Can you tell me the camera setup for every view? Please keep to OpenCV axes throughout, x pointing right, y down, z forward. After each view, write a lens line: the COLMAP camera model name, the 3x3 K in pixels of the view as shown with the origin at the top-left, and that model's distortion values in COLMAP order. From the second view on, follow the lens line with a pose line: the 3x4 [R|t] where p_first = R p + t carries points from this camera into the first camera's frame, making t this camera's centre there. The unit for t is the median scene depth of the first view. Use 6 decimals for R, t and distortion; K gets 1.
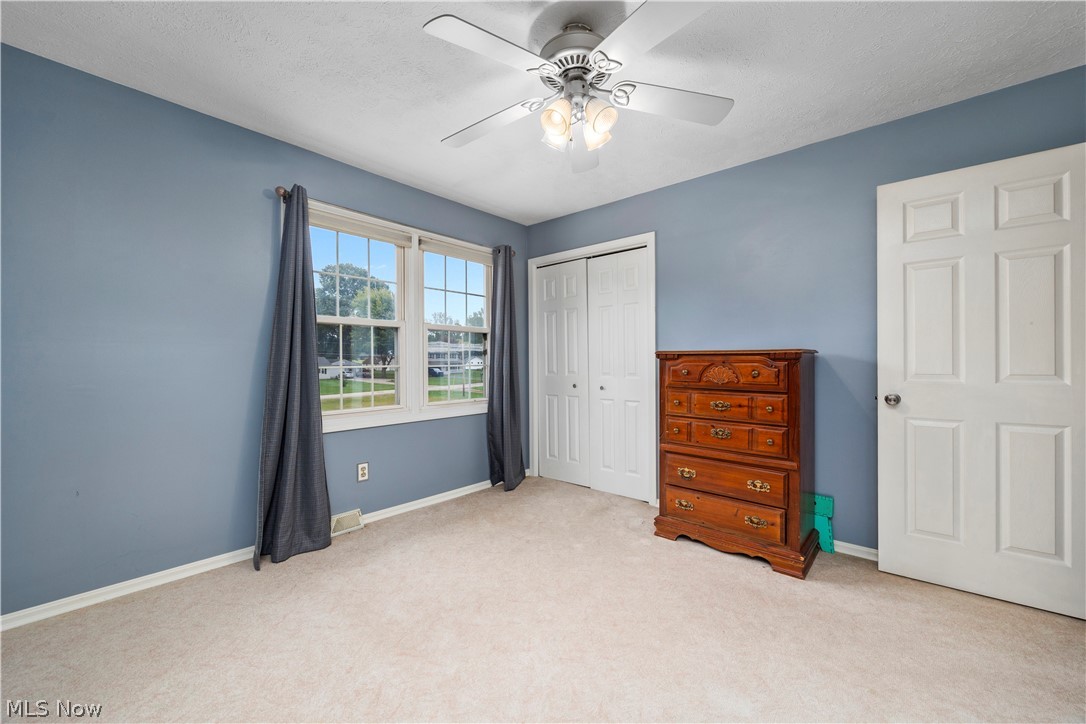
lens RADIAL K [[439.2, 0, 538.8], [0, 439.2, 368.6], [0, 0, 1]] dist [0.012606, -0.000128]
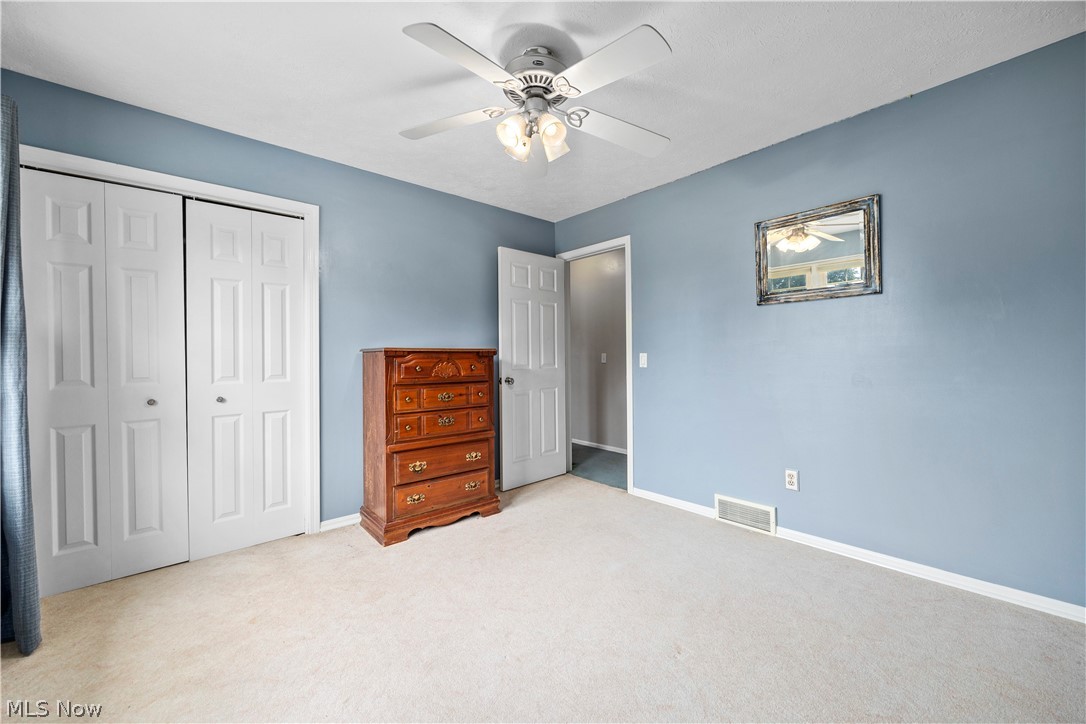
lens RADIAL K [[439.2, 0, 538.6], [0, 439.2, 352.6], [0, 0, 1]] dist [0.012606, -0.000128]
pose [[0.097551, 0.004513, 0.995220, -0.685699], [0.020536, 0.999768, -0.006547, -0.018169], [-0.995019, 0.021077, 0.097435, 0.634011]]
